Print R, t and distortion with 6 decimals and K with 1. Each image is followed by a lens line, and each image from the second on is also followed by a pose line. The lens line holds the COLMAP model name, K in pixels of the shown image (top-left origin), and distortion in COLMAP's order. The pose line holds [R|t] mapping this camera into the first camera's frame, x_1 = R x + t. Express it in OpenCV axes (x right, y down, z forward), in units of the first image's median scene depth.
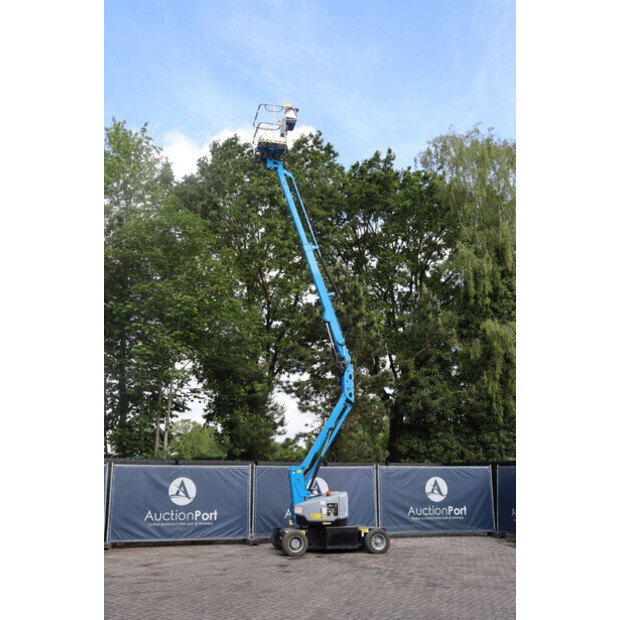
lens RADIAL K [[636.2, 0, 310.0], [0, 636.2, 310.0], [0, 0, 1]] dist [-0.107439, 0.196249]
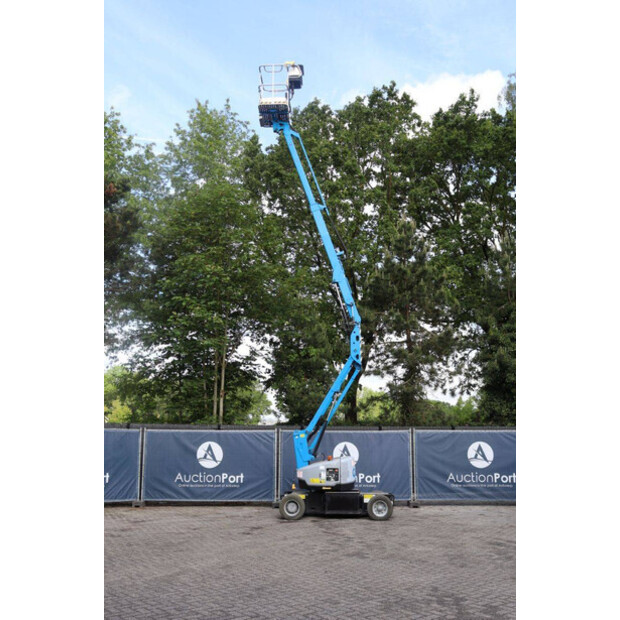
lens RADIAL K [[640.6, 0, 310.0], [0, 640.6, 310.0], [0, 0, 1]] dist [-0.105716, 0.212405]
pose [[0.956199, -0.056359, -0.287242, 0.271193], [0.072064, 0.996412, 0.044390, 0.014230], [0.283709, -0.063145, 0.956829, 0.054386]]
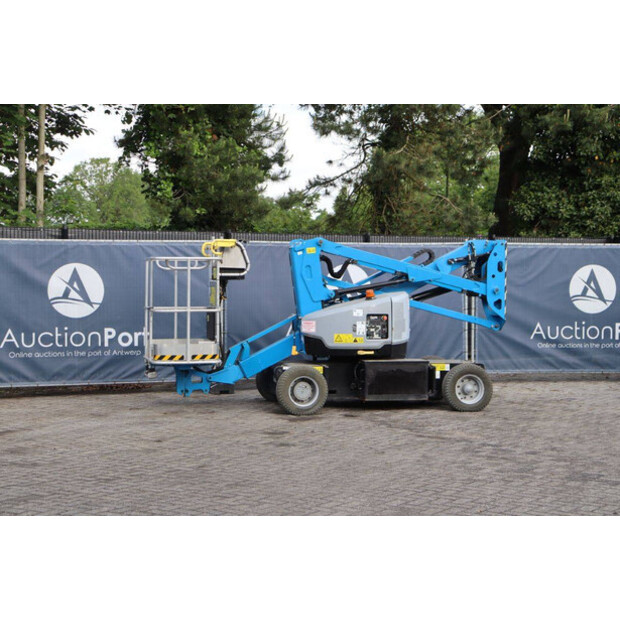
lens RADIAL K [[1223.7, 0, 310.0], [0, 1223.7, 310.0], [0, 0, 1]] dist [0.287113, 0.250730]
pose [[0.999622, 0.004144, -0.027179, 0.007767], [0.003831, 0.957928, 0.286984, 0.024084], [0.027225, -0.286979, 0.957550, 0.068786]]
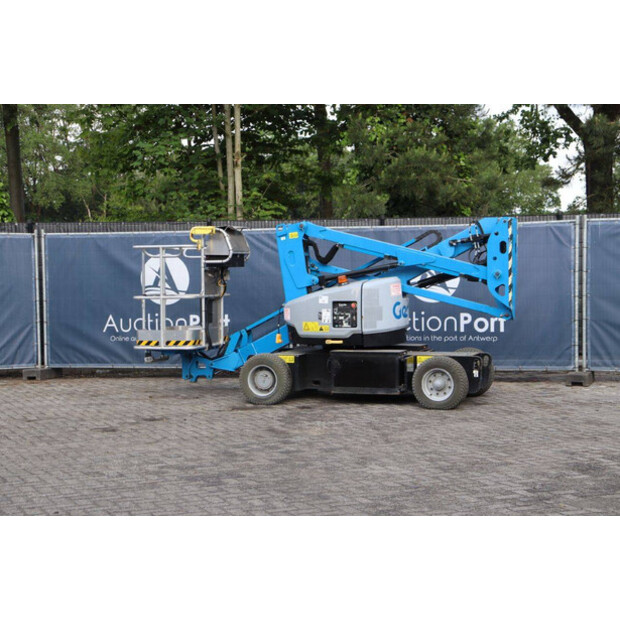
lens RADIAL K [[1223.7, 0, 310.0], [0, 1223.7, 310.0], [0, 0, 1]] dist [0.287113, 0.250730]
pose [[0.832852, 0.008184, -0.553435, 0.465715], [0.155300, 0.956271, 0.247848, 0.076549], [0.531262, -0.292369, 0.795161, 0.239436]]
